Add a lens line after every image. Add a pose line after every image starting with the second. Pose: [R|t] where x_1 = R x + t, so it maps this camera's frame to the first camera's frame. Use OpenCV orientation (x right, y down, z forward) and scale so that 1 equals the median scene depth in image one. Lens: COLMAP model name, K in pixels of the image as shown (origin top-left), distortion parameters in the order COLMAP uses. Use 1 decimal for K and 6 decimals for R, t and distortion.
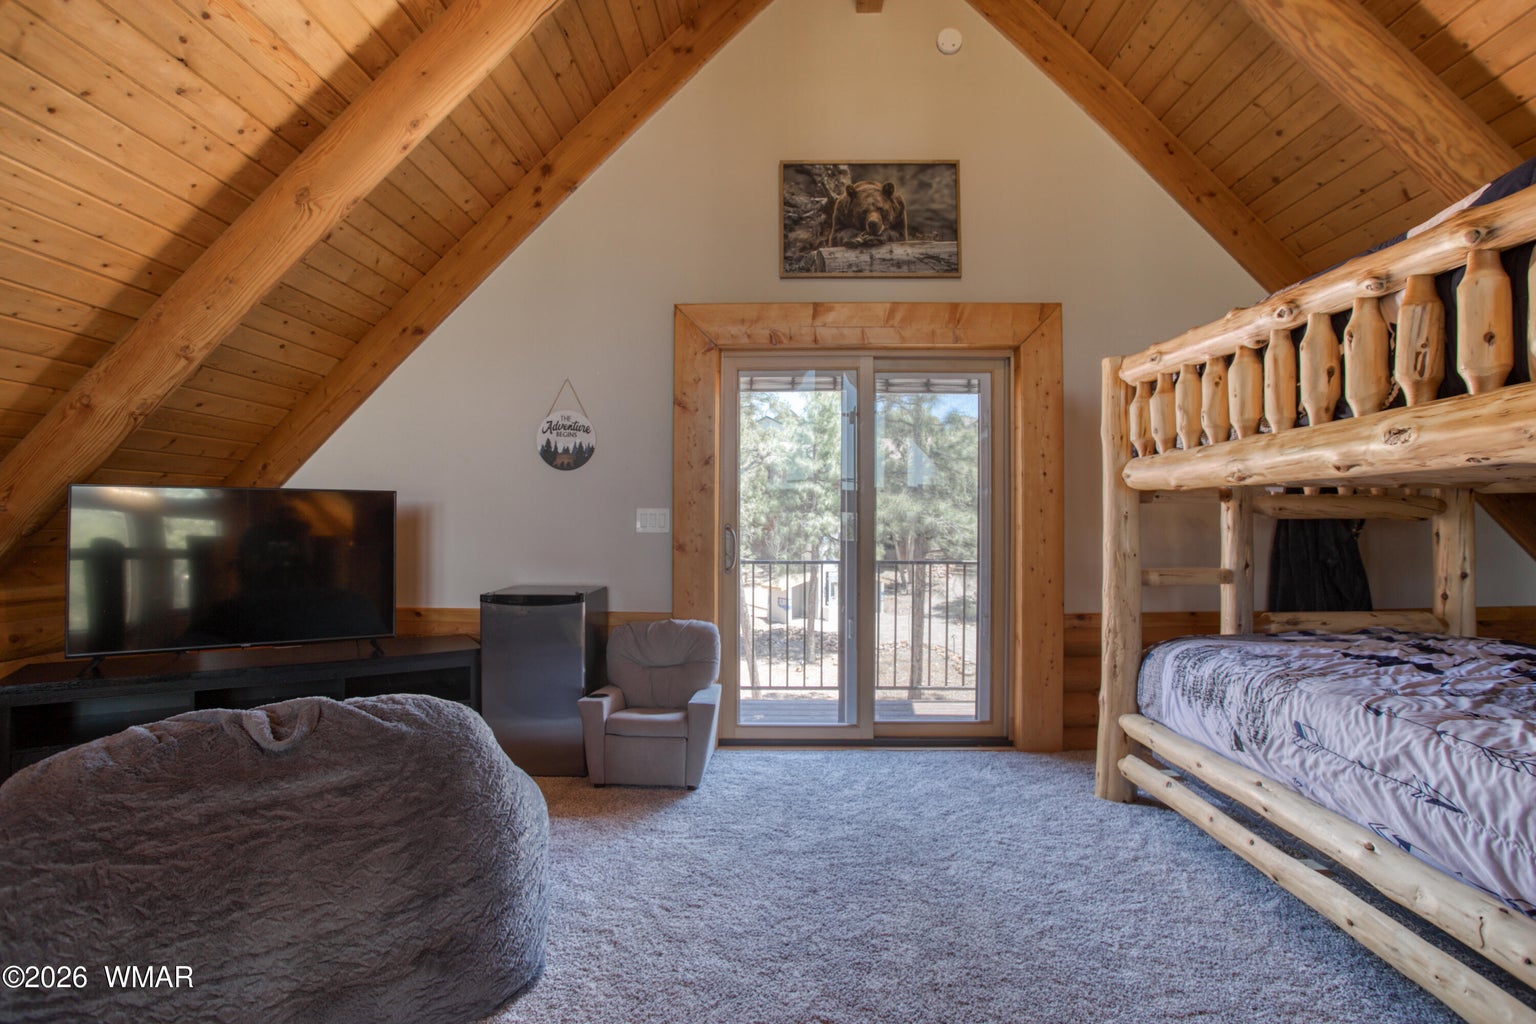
lens RADIAL K [[749.0, 0, 779.2], [0, 749.0, 510.4], [0, 0, 1]] dist [-0.077841, 0.031584]
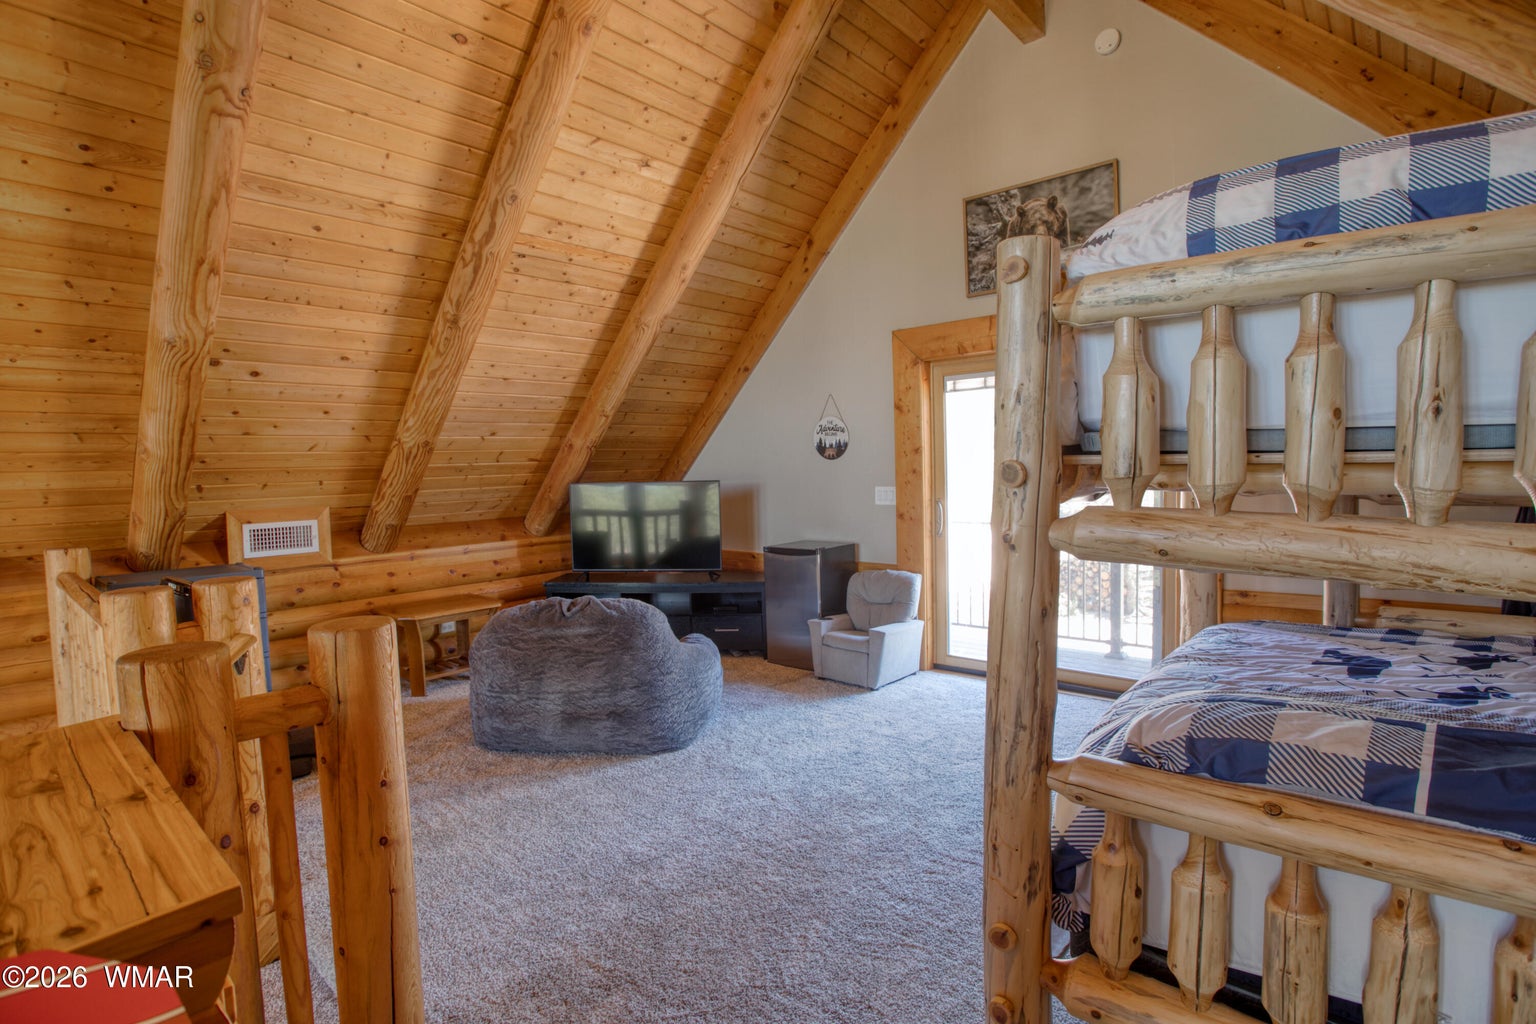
lens RADIAL K [[749.0, 0, 779.2], [0, 749.0, 510.4], [0, 0, 1]] dist [-0.077841, 0.031584]
pose [[0.769234, 0.015833, -0.638771, 0.547772], [0.036088, 0.997021, 0.068171, -0.059463], [0.637947, -0.075491, 0.766371, -0.152877]]
